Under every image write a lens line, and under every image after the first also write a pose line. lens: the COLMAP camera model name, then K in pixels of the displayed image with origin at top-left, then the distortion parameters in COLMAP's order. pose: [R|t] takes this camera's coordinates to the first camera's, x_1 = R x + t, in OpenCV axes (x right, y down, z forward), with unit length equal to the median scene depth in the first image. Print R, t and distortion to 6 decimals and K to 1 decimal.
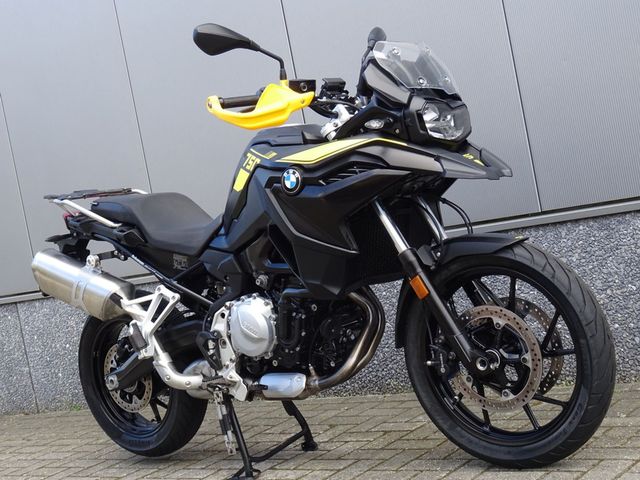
lens RADIAL K [[1083.6, 0, 319.7], [0, 1083.6, 239.8], [0, 0, 1]] dist [0.342384, 0.000000]
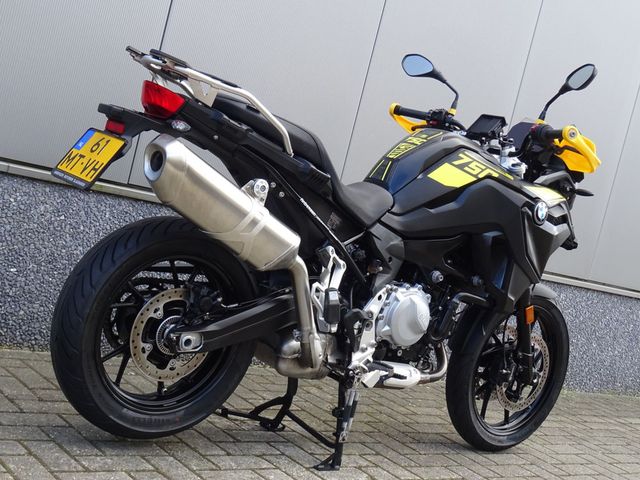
lens RADIAL K [[978.0, 0, 320.3], [0, 978.0, 240.7], [0, 0, 1]] dist [-0.059566, 0.000000]
pose [[0.157093, 0.168533, 0.973097, -0.924594], [-0.233997, 0.963626, -0.129117, 0.143320], [-0.959462, -0.207418, 0.190815, 0.900915]]
